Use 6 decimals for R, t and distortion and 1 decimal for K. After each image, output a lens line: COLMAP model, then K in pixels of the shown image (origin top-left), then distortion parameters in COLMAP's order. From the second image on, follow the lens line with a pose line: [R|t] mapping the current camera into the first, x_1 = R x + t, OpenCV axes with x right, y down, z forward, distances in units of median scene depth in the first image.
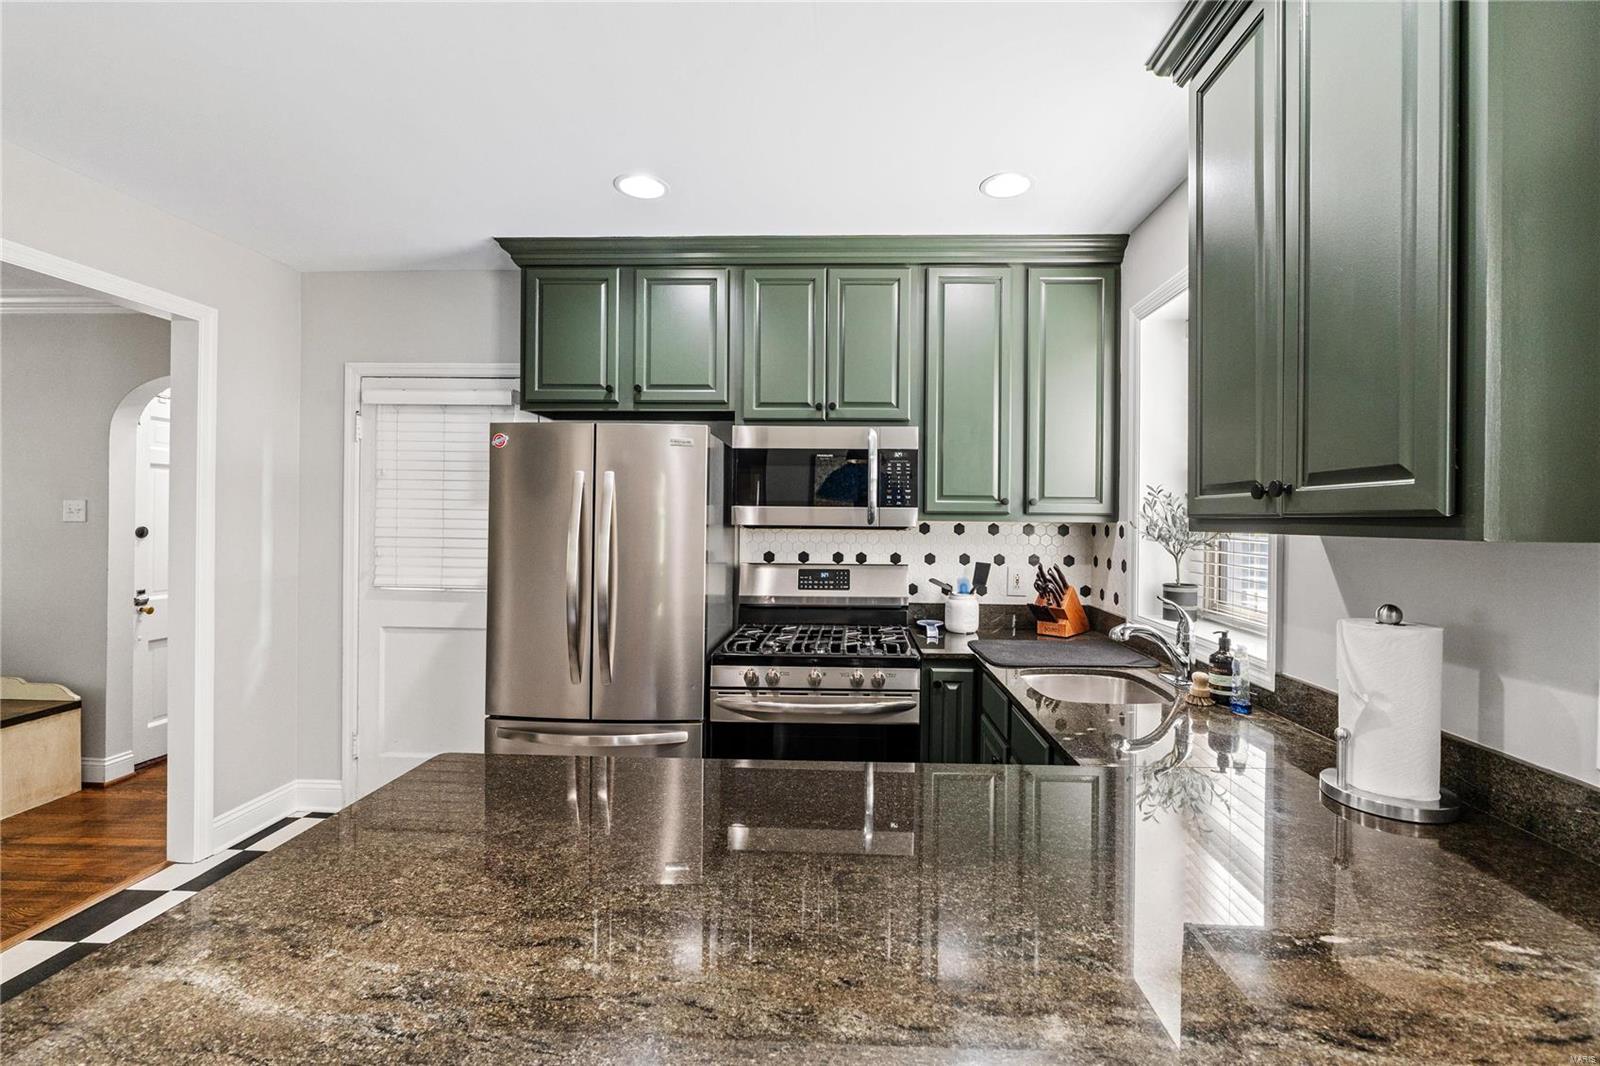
lens RADIAL K [[705.3, 0, 846.3], [0, 705.3, 520.9], [0, 0, 1]] dist [-0.003030, -0.000060]
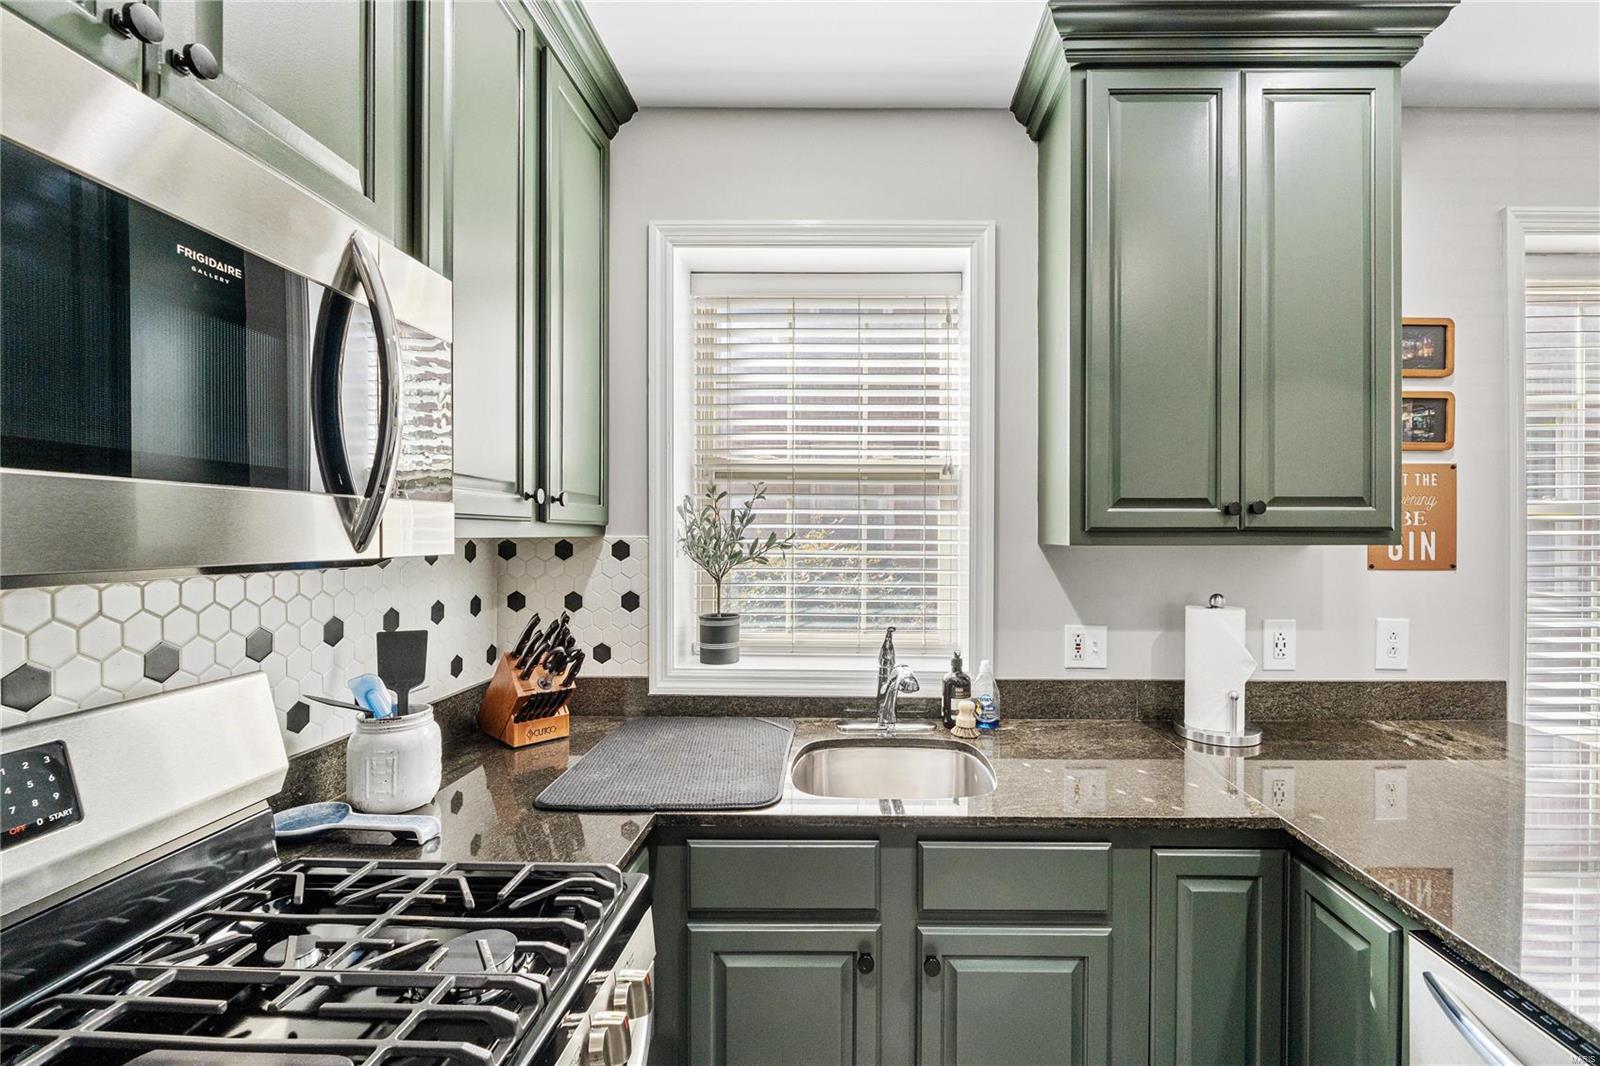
lens RADIAL K [[695.8, 0, 829.6], [0, 695.8, 534.9], [0, 0, 1]] dist [-0.003013, -0.000056]
pose [[0.001498, -0.010961, 0.999939, -0.252966], [0.000751, 0.999940, 0.010960, -0.005452], [-0.999999, 0.000735, 0.001506, 0.779437]]
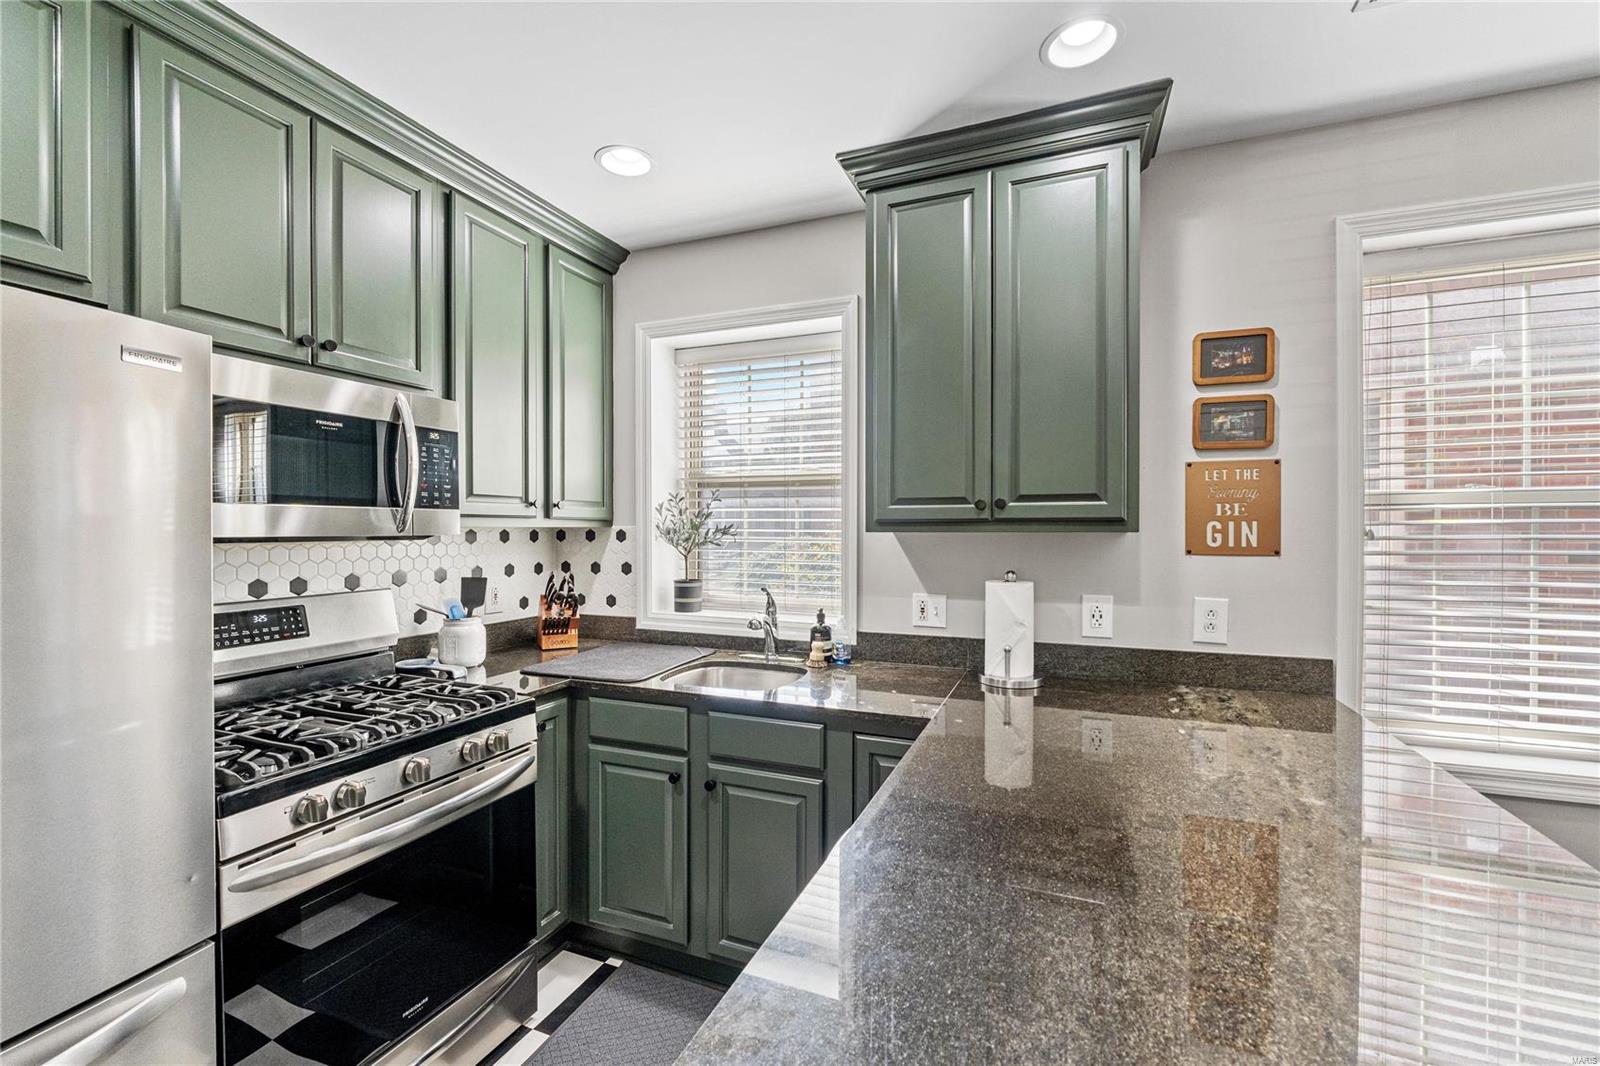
lens RADIAL K [[669.5, 0, 800.0], [0, 669.5, 533.0], [0, 0, 1]] dist [-0.007585, -0.000033]
pose [[0.351122, -0.017361, 0.936169, -0.426757], [0.006413, 0.999849, 0.016137, -0.002611], [-0.936308, 0.000337, 0.351181, 0.394701]]
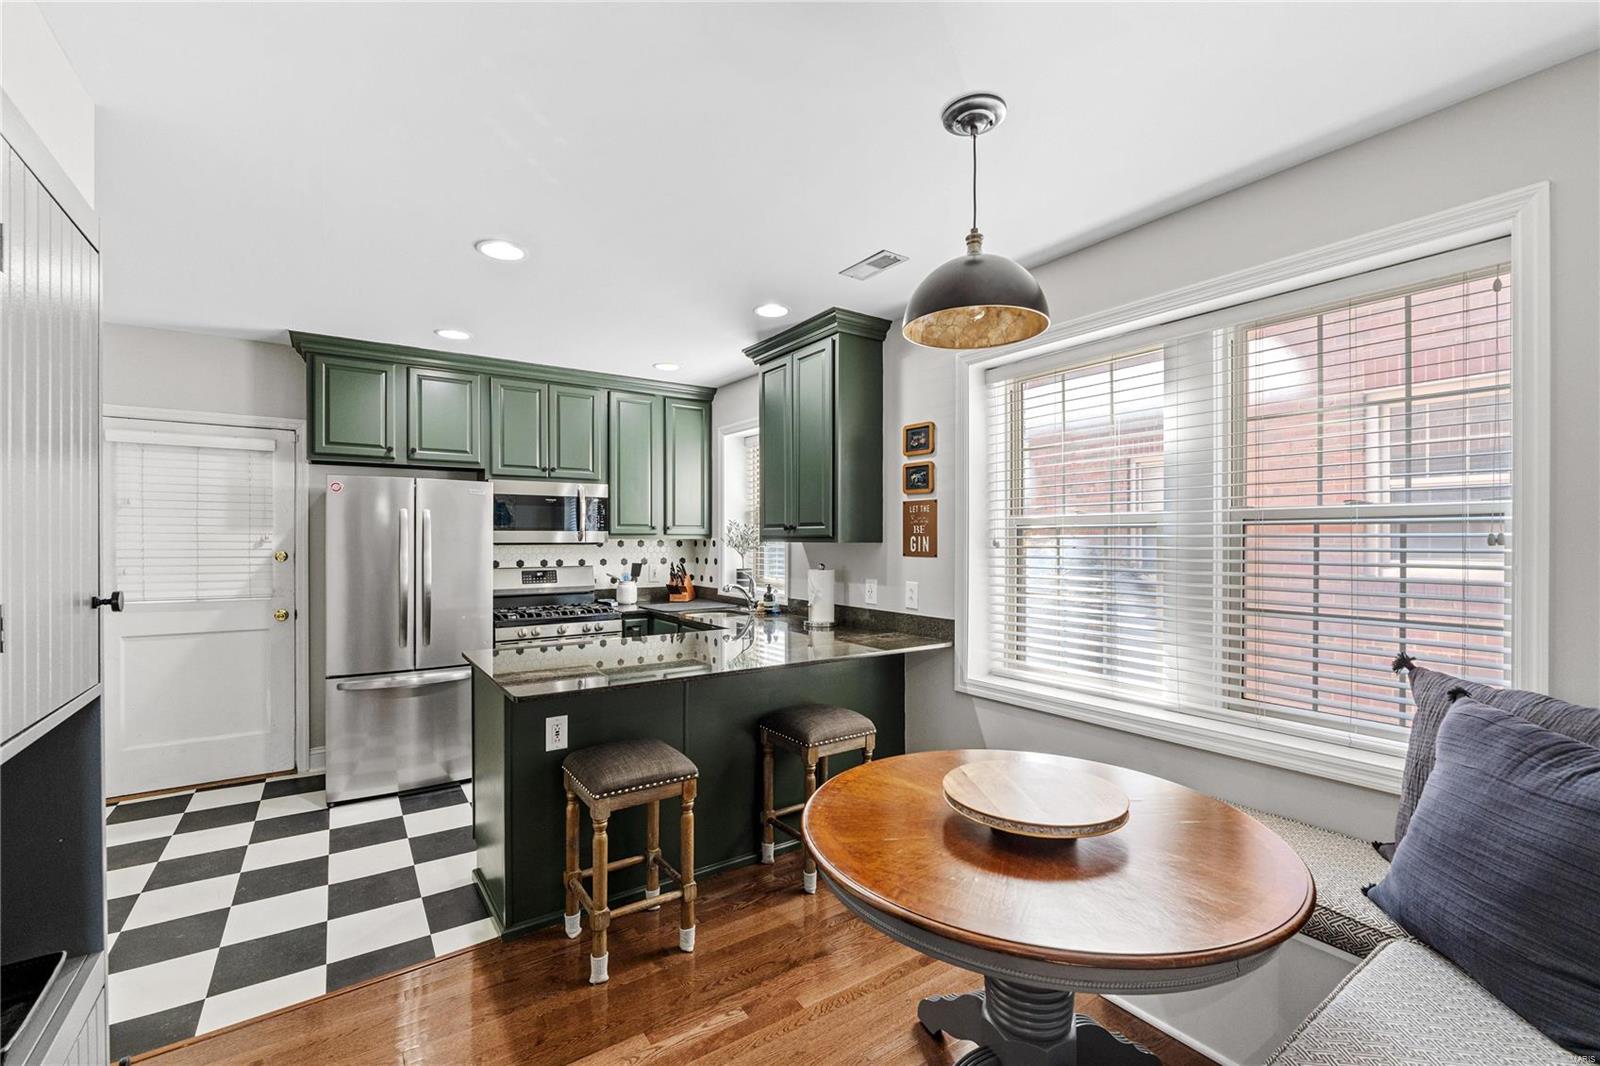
lens RADIAL K [[695.8, 0, 829.6], [0, 695.8, 534.9], [0, 0, 1]] dist [-0.003013, -0.000056]
pose [[0.800062, -0.006975, 0.599877, -0.472370], [0.008757, 0.999962, -0.000053, -0.005117], [-0.599853, 0.005295, 0.800092, -0.669807]]
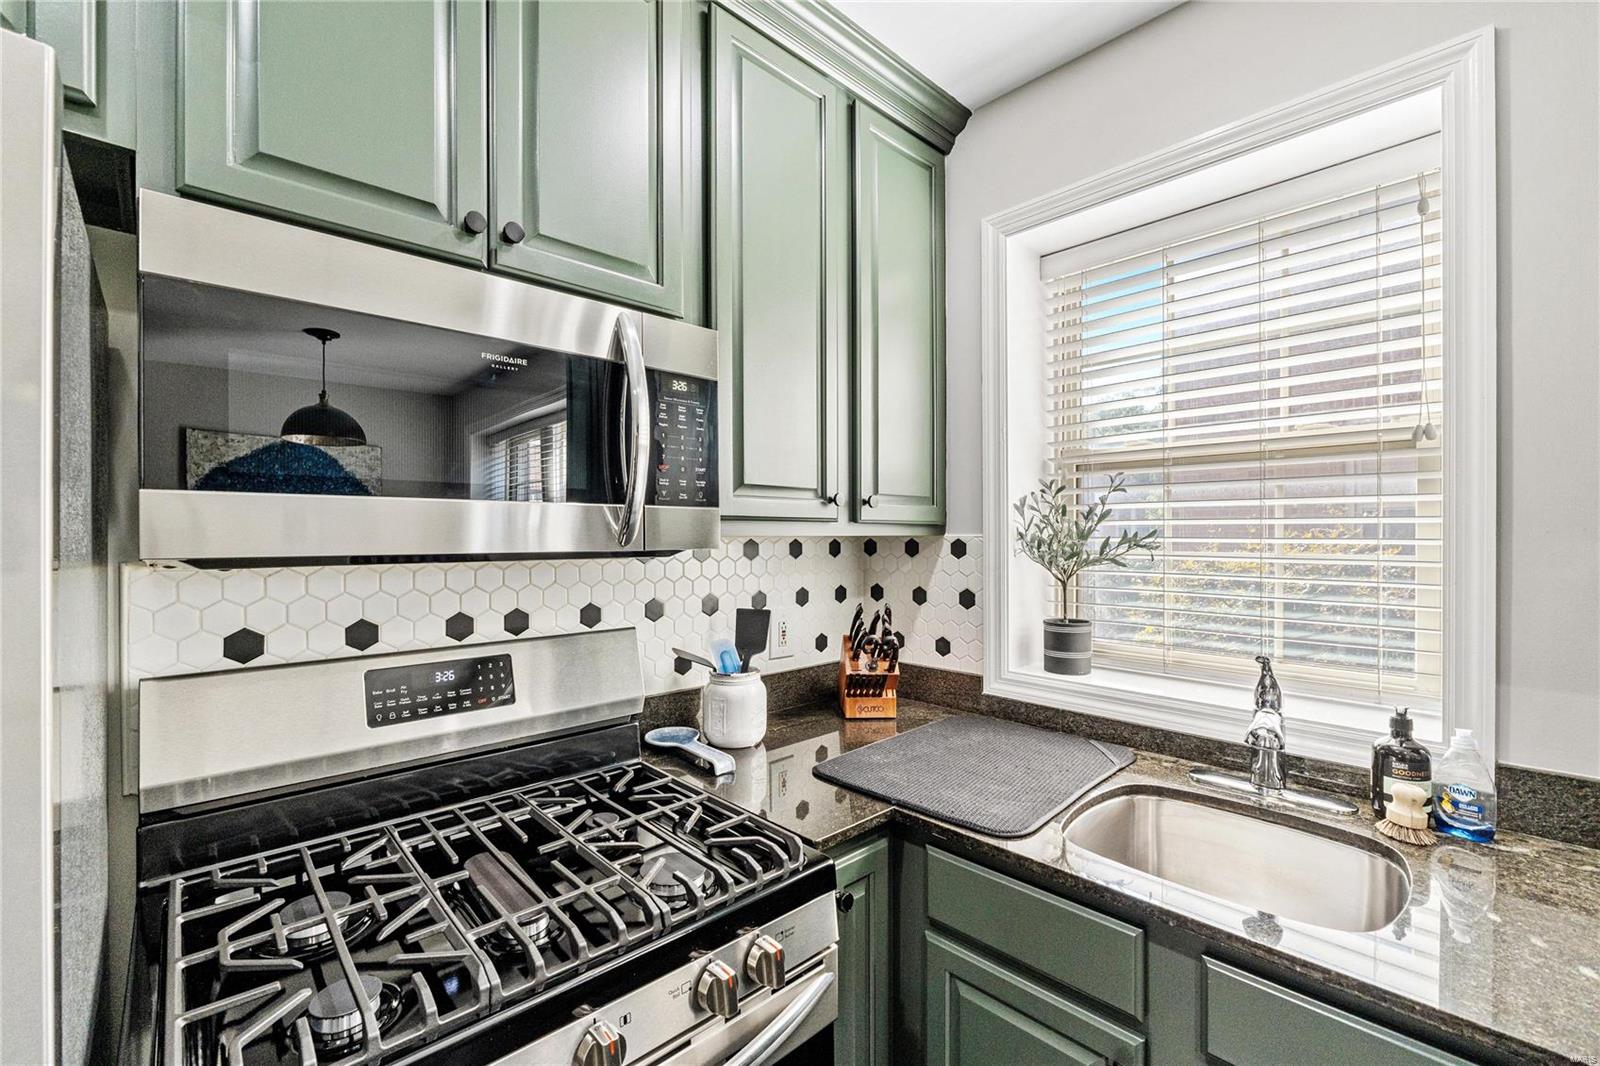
lens RADIAL K [[649.2, 0, 800.0], [0, 649.2, 533.0], [0, 0, 1]] dist [0.000392, -0.000002]
pose [[0.713187, -0.009154, 0.700914, -0.153002], [0.012171, 0.999926, 0.000675, -0.001582], [-0.700868, 0.008049, 0.713246, 0.640508]]
